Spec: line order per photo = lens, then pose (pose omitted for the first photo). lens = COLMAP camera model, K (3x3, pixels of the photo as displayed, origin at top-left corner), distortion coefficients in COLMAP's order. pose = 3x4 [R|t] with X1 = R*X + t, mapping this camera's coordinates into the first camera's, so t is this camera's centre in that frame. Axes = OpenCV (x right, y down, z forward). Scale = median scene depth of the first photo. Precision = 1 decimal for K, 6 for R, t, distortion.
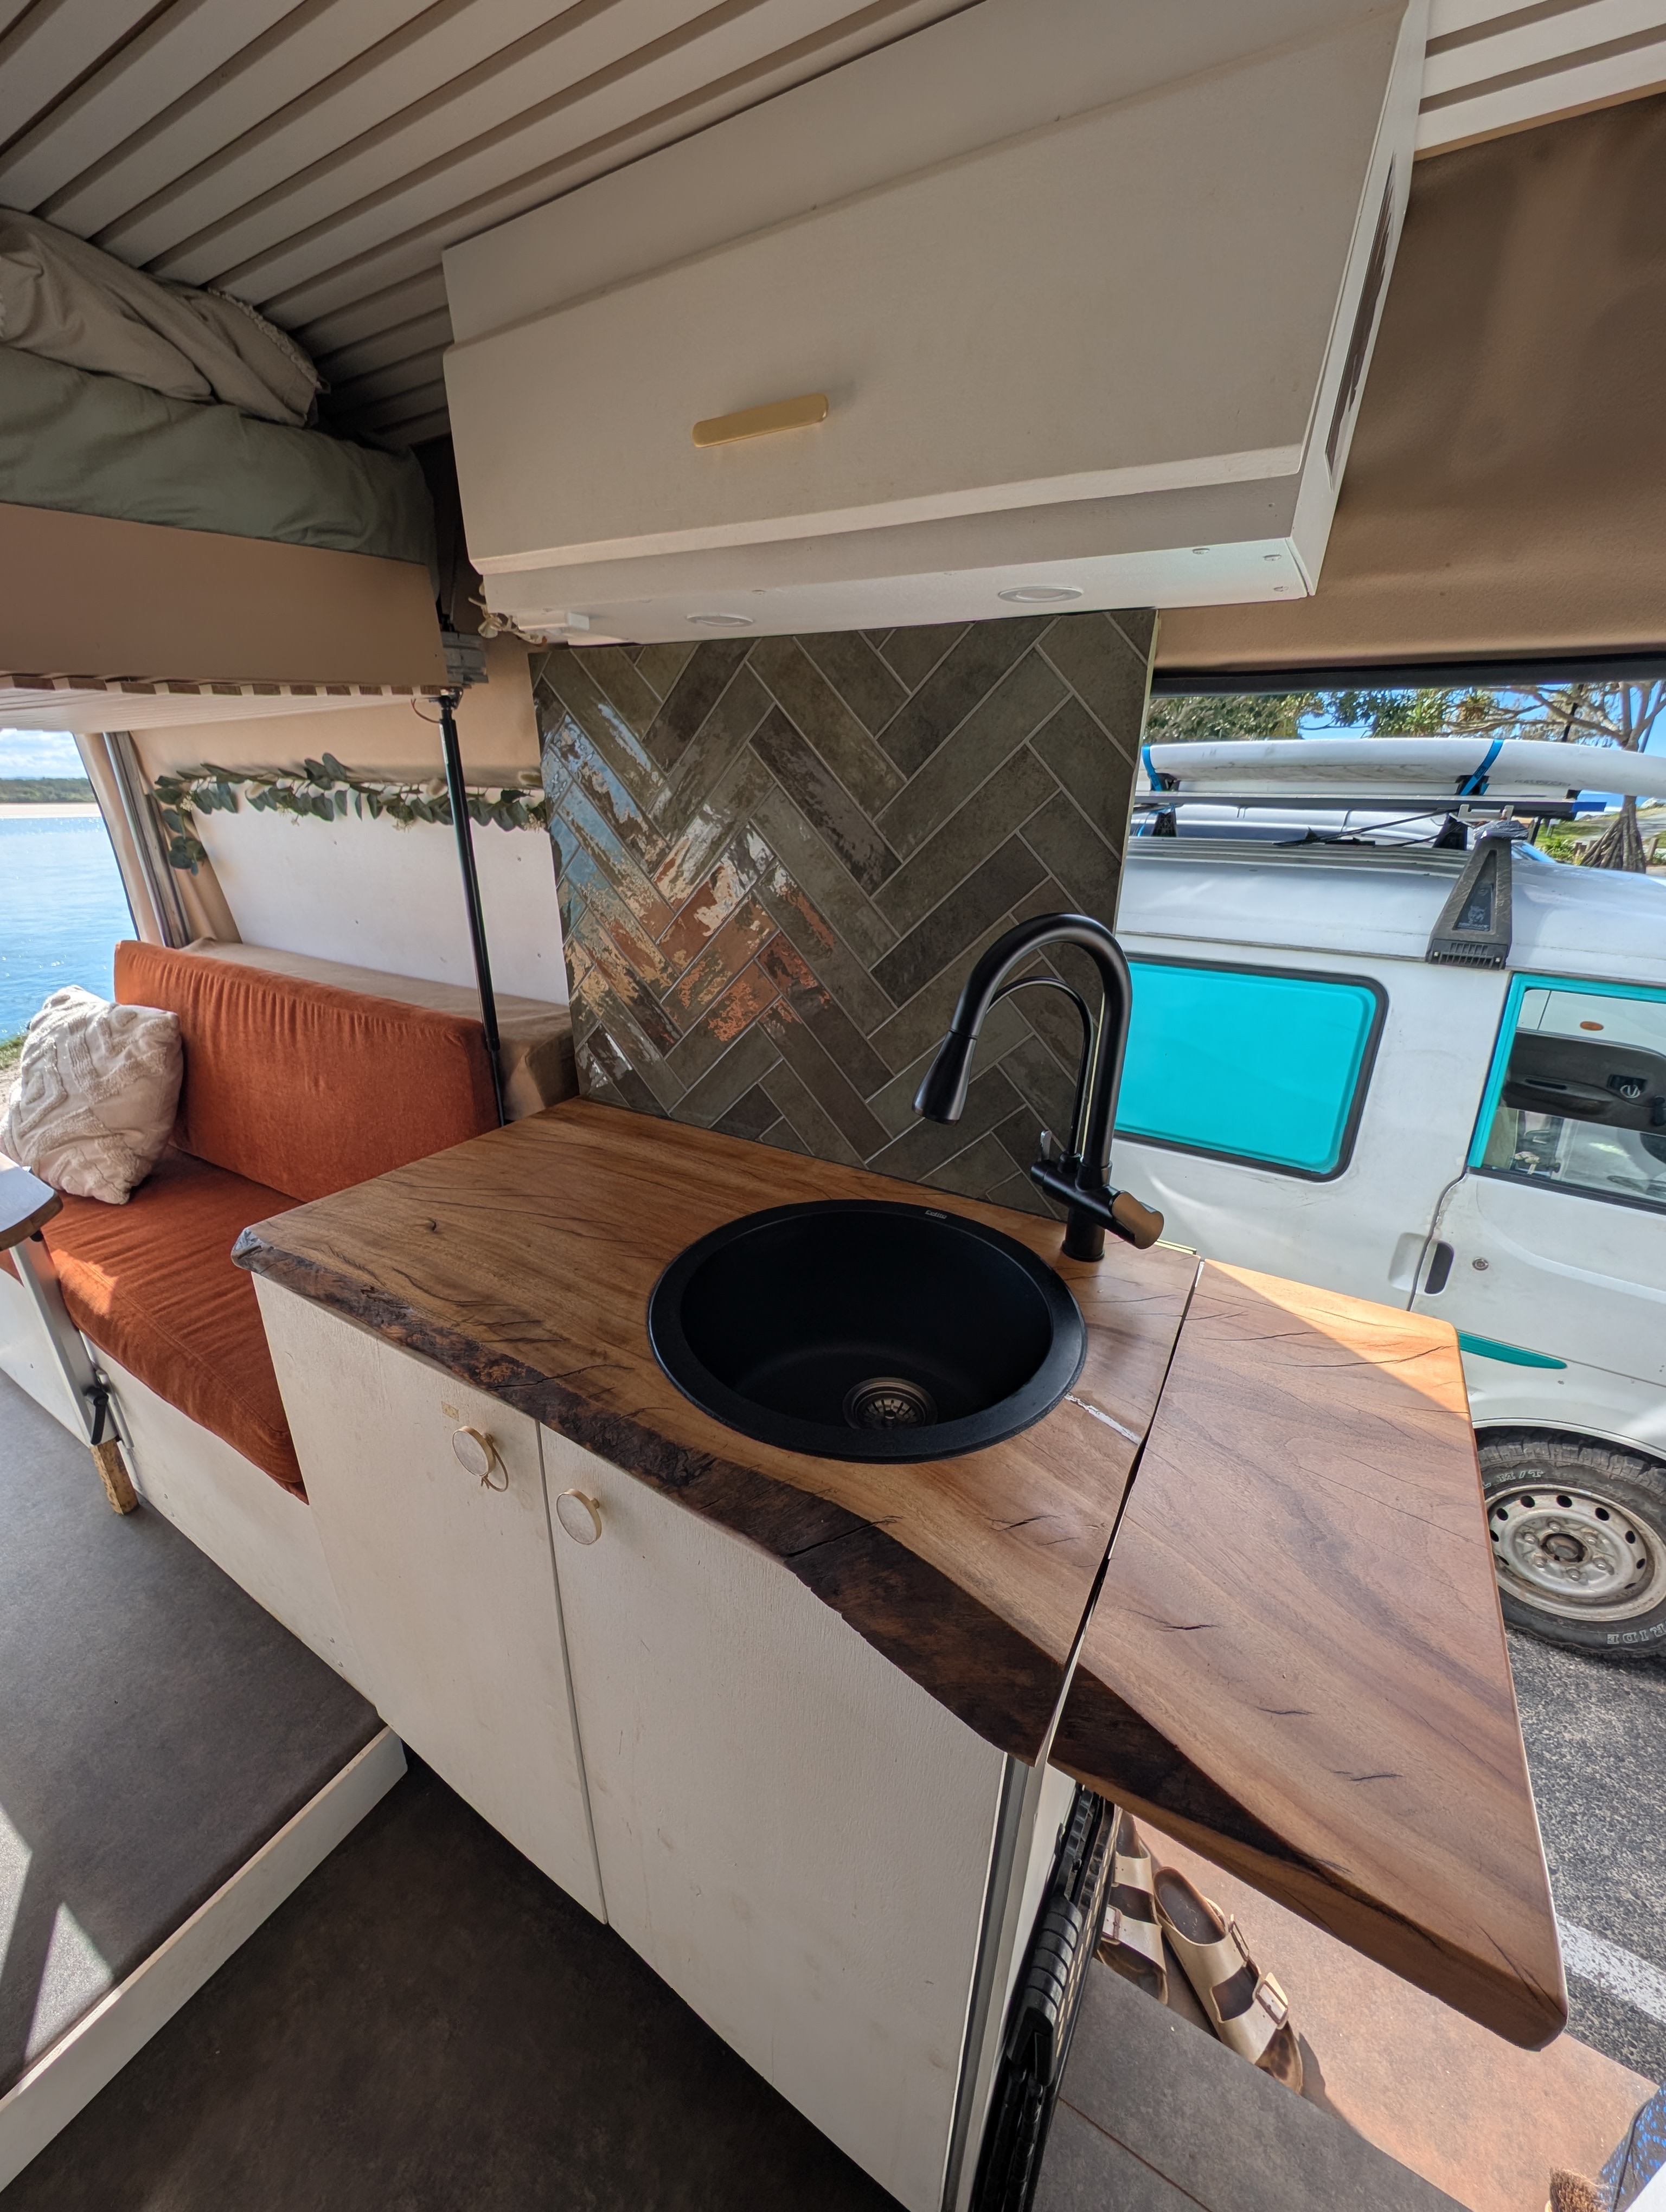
lens RADIAL K [[832.4, 0, 826.9], [0, 832.4, 1104.9], [0, 0, 1]] dist [0.014108, -0.012620]
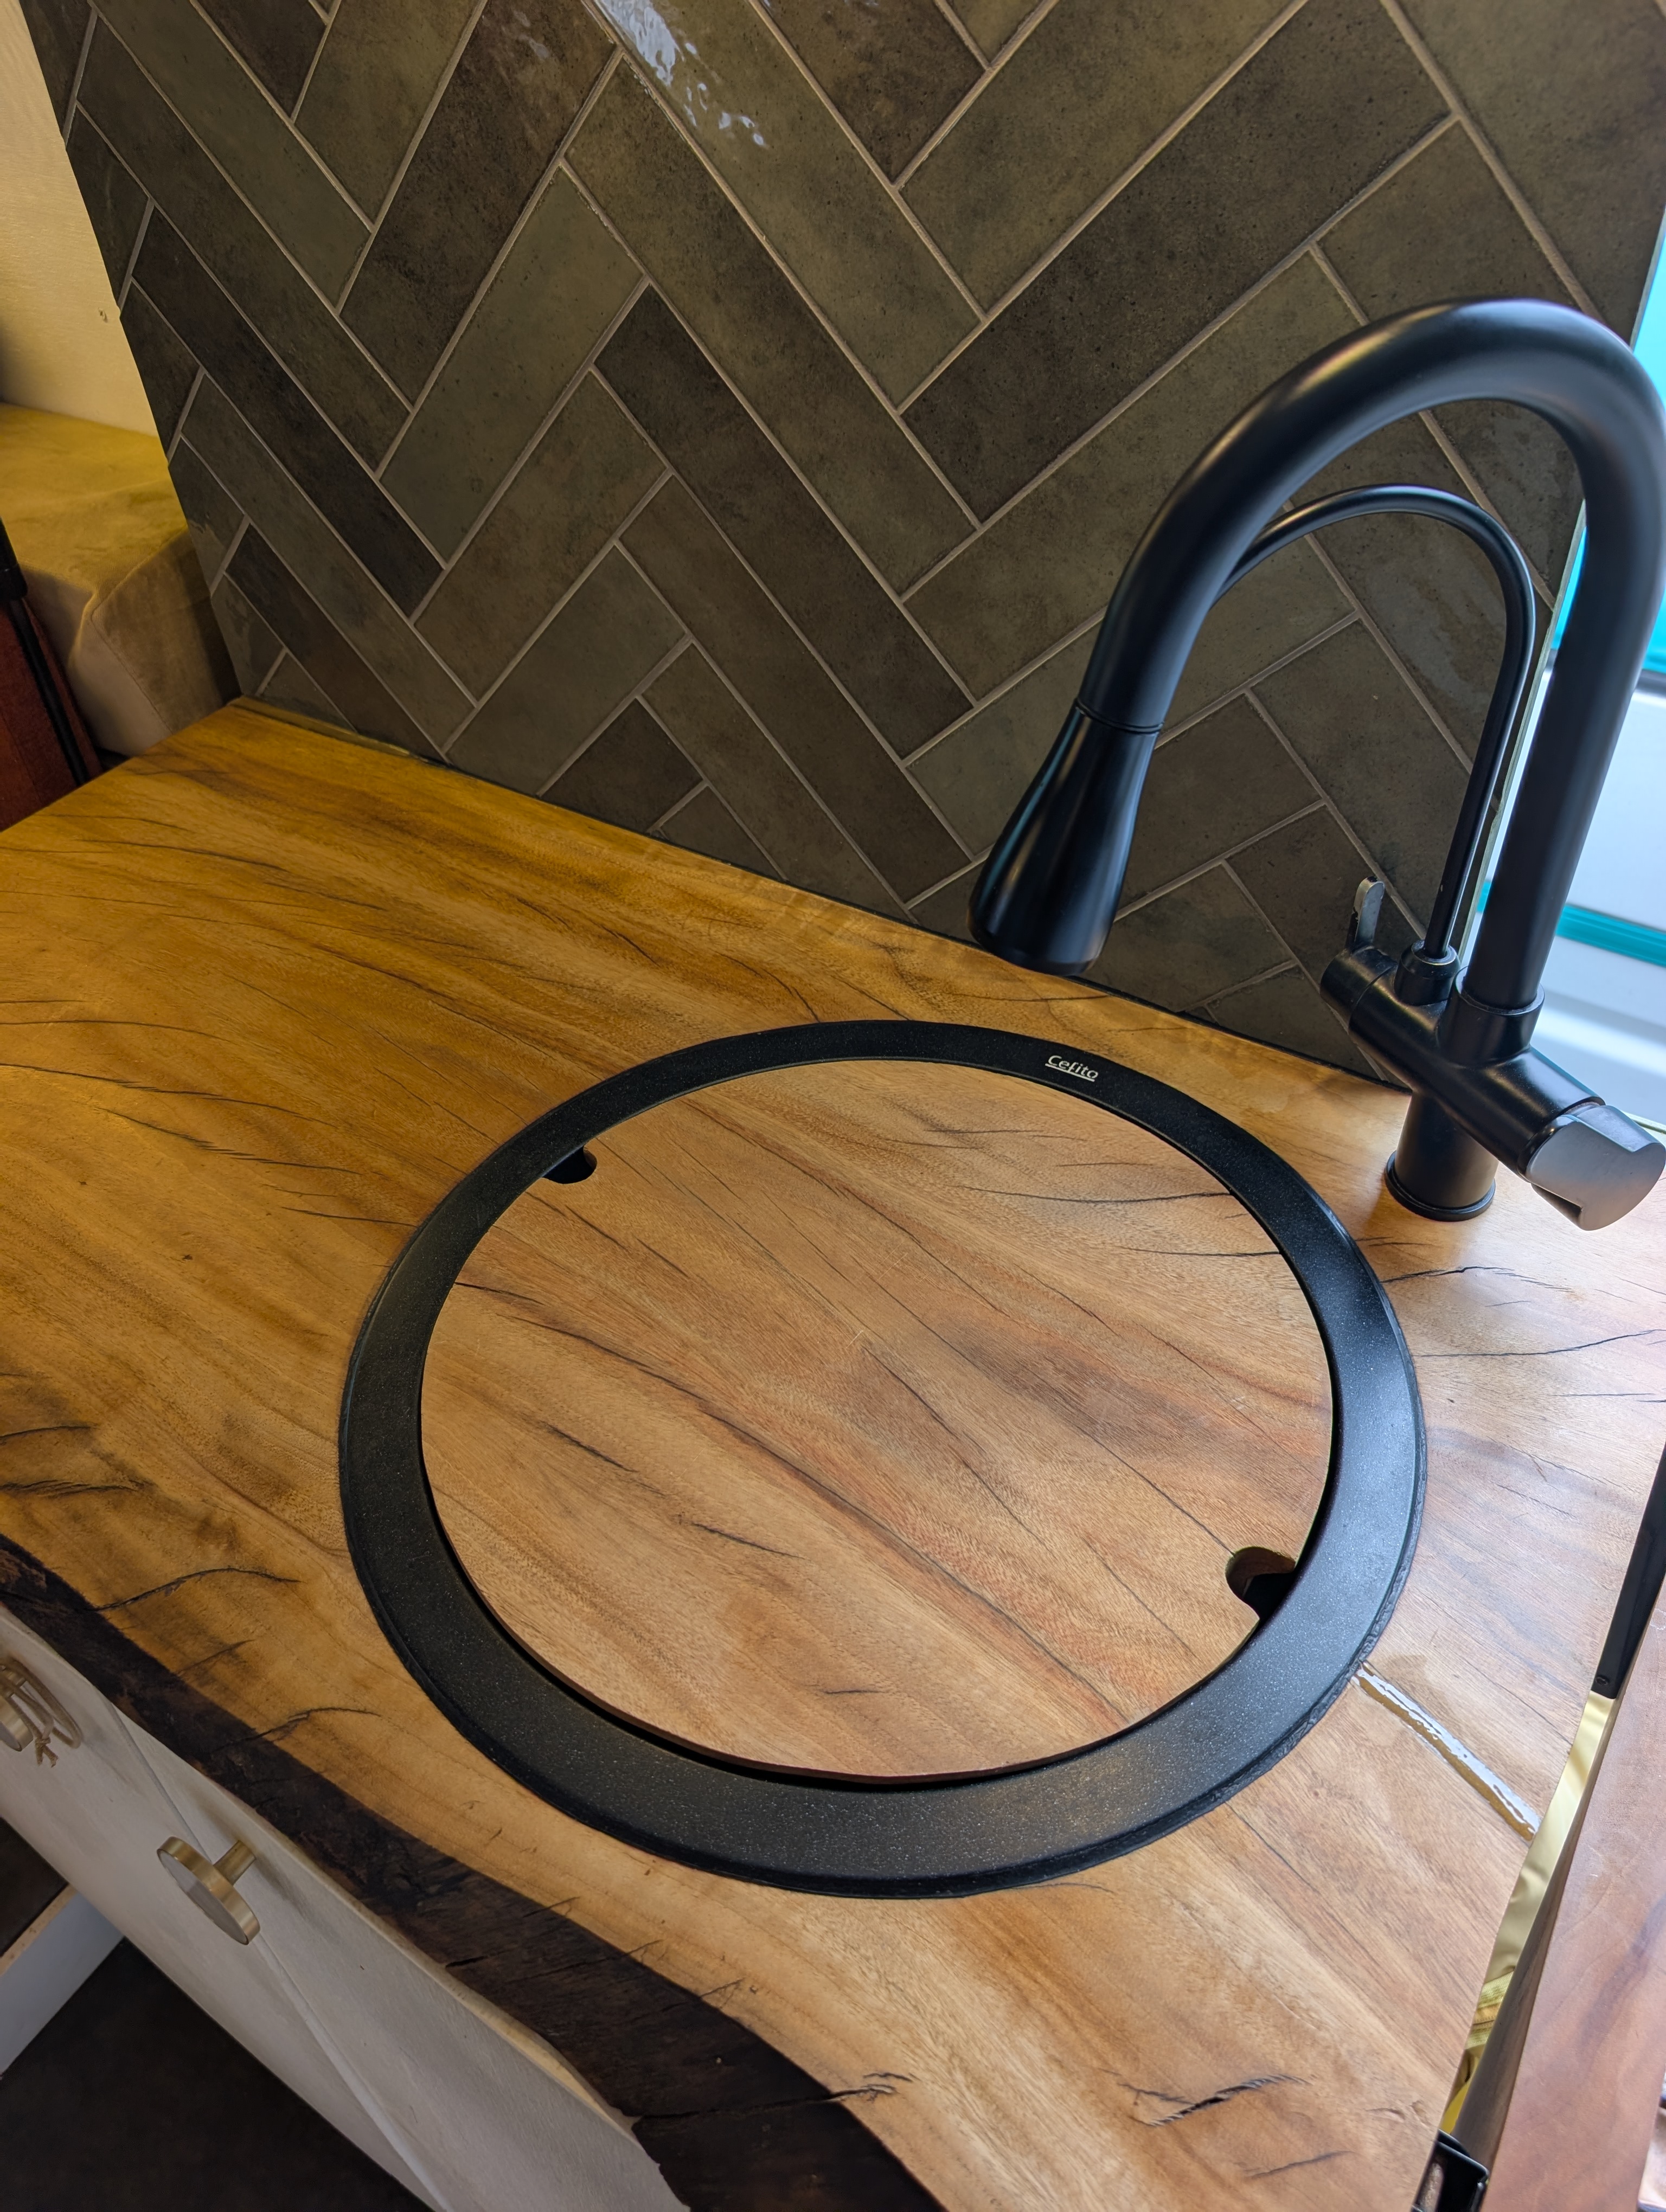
lens RADIAL K [[1591.7, 0, 833.0], [0, 1591.7, 1106.0], [0, 0, 1]] dist [0.022425, -0.047315]
pose [[0.997951, -0.011494, -0.062938, 0.068088], [0.033282, 0.933416, 0.357249, -0.139798], [0.054641, -0.358612, 0.931886, 0.288021]]
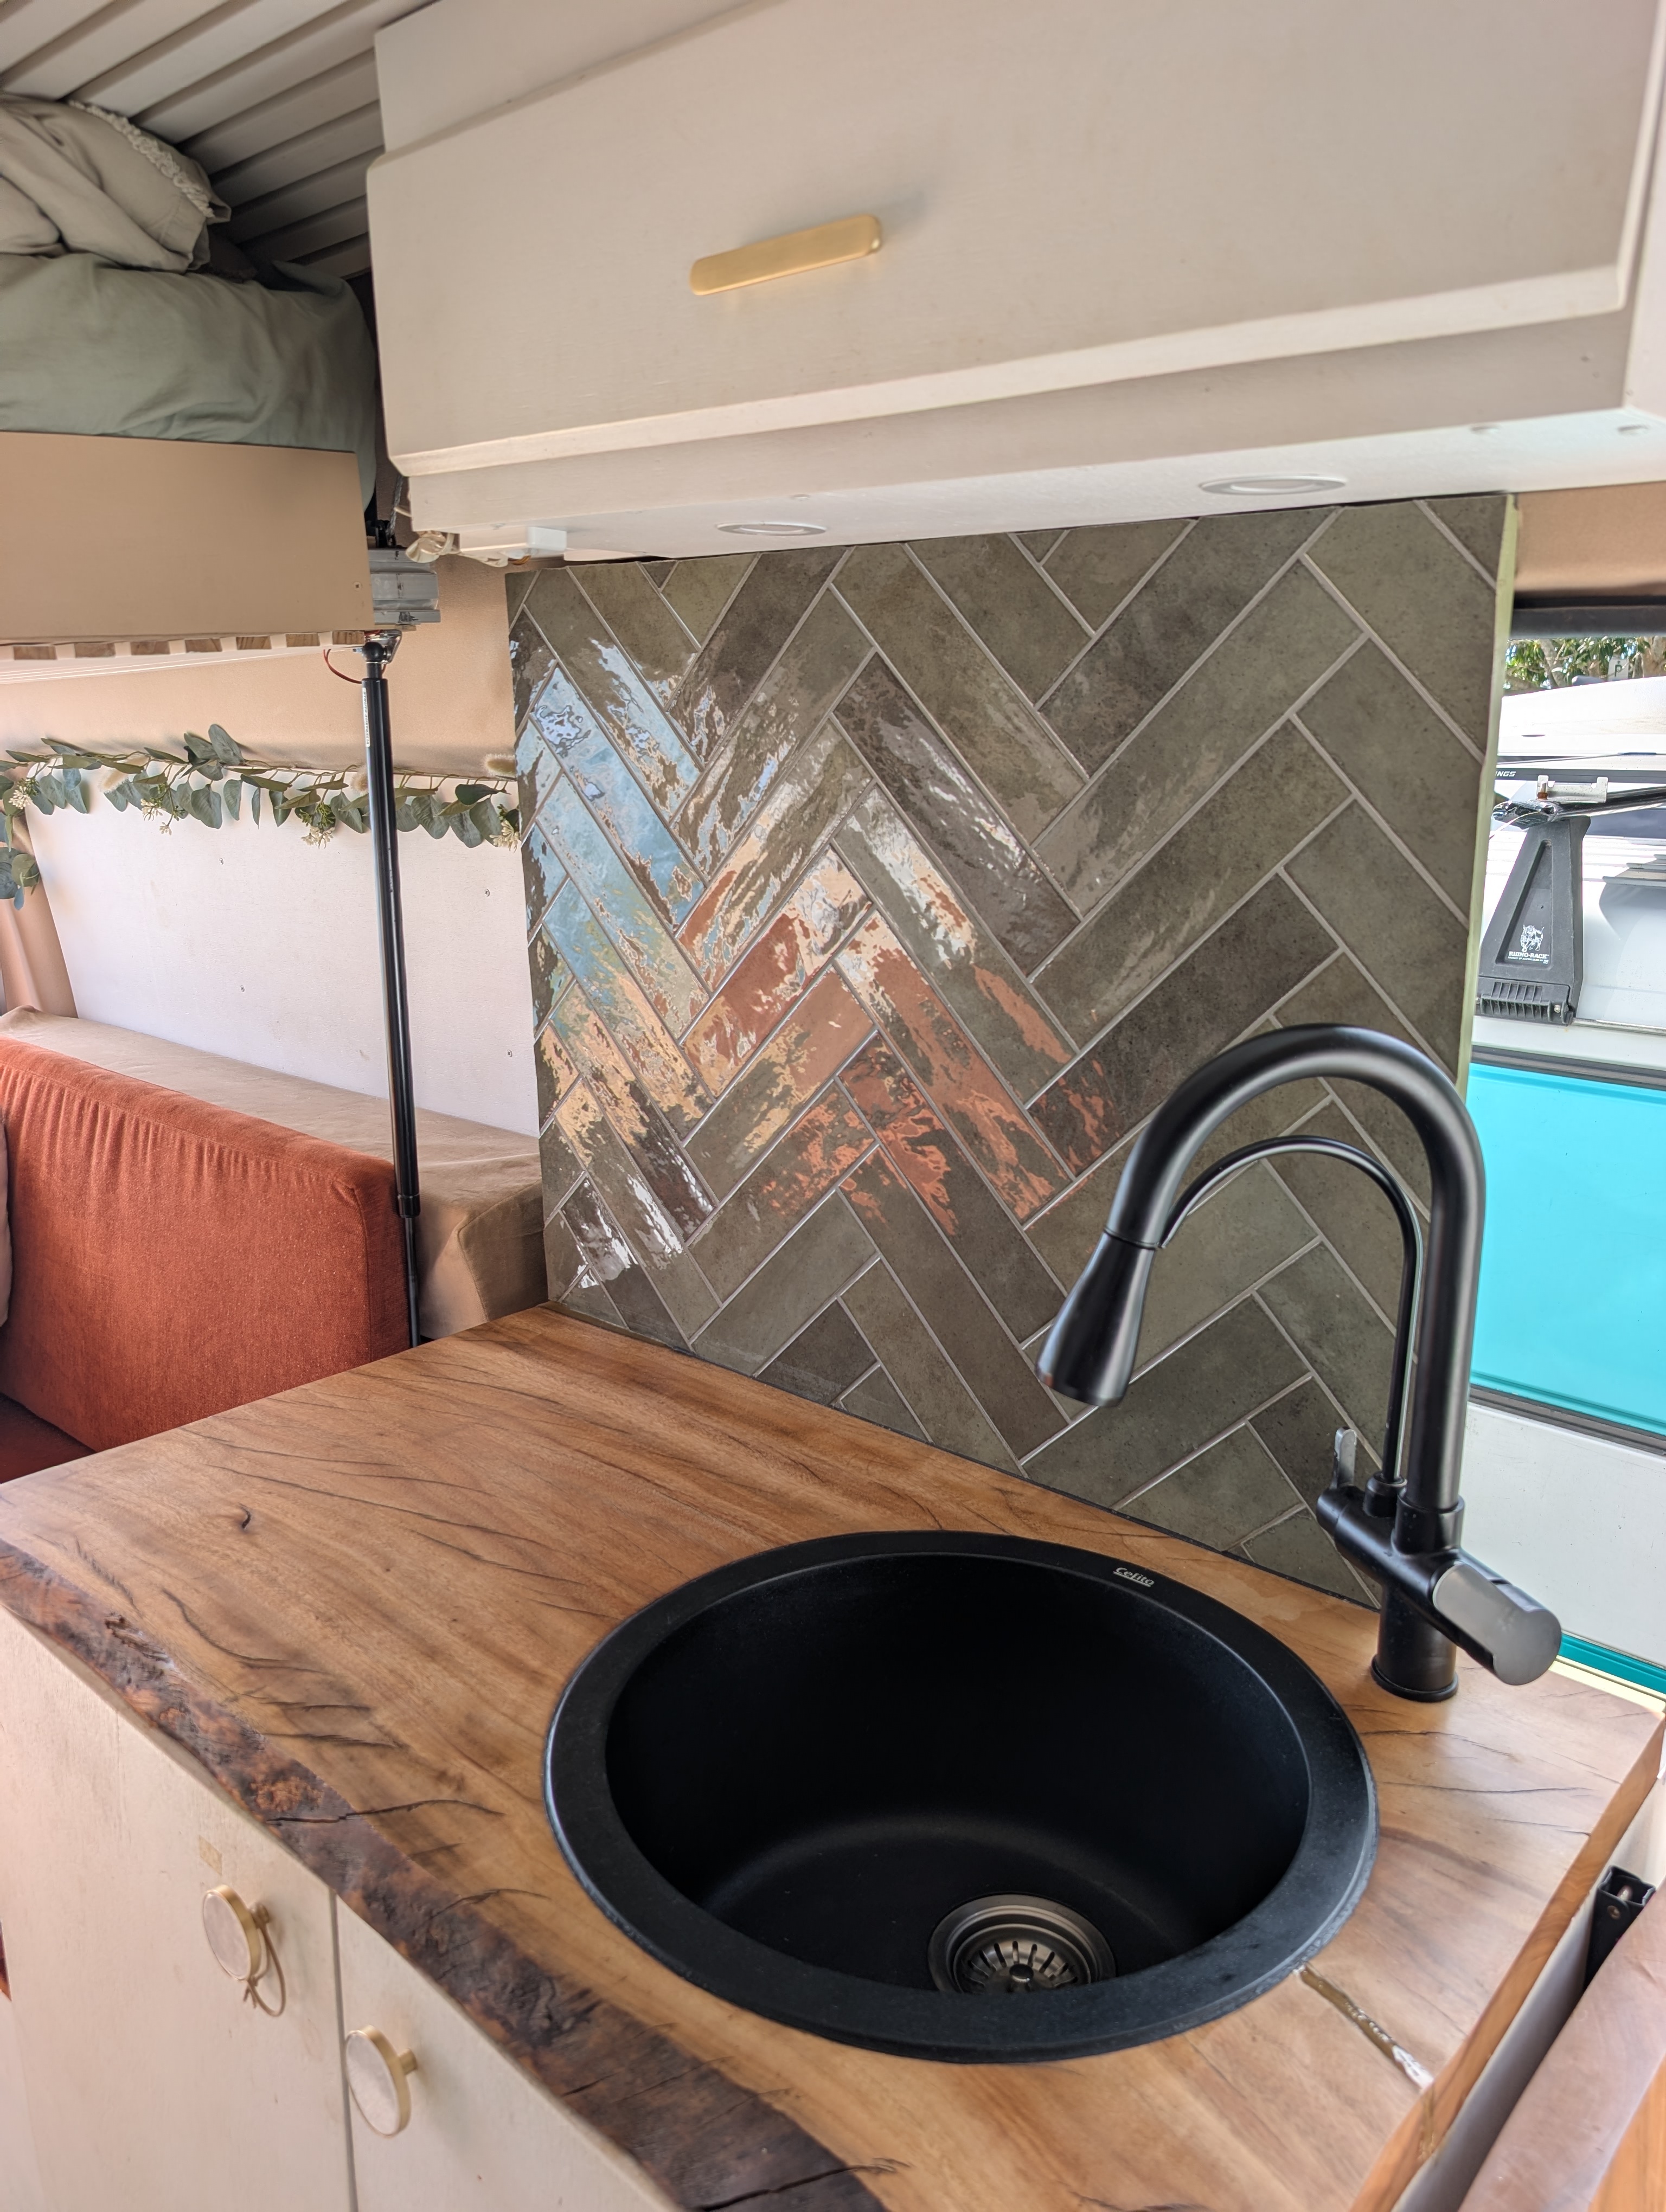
lens RADIAL K [[1591.7, 0, 833.0], [0, 1591.7, 1106.0], [0, 0, 1]] dist [0.022425, -0.047315]
pose [[0.981310, 0.032936, -0.189593, 0.134875], [-0.058626, 0.989576, -0.131536, -0.018283], [0.183284, 0.140193, 0.973012, -0.046122]]
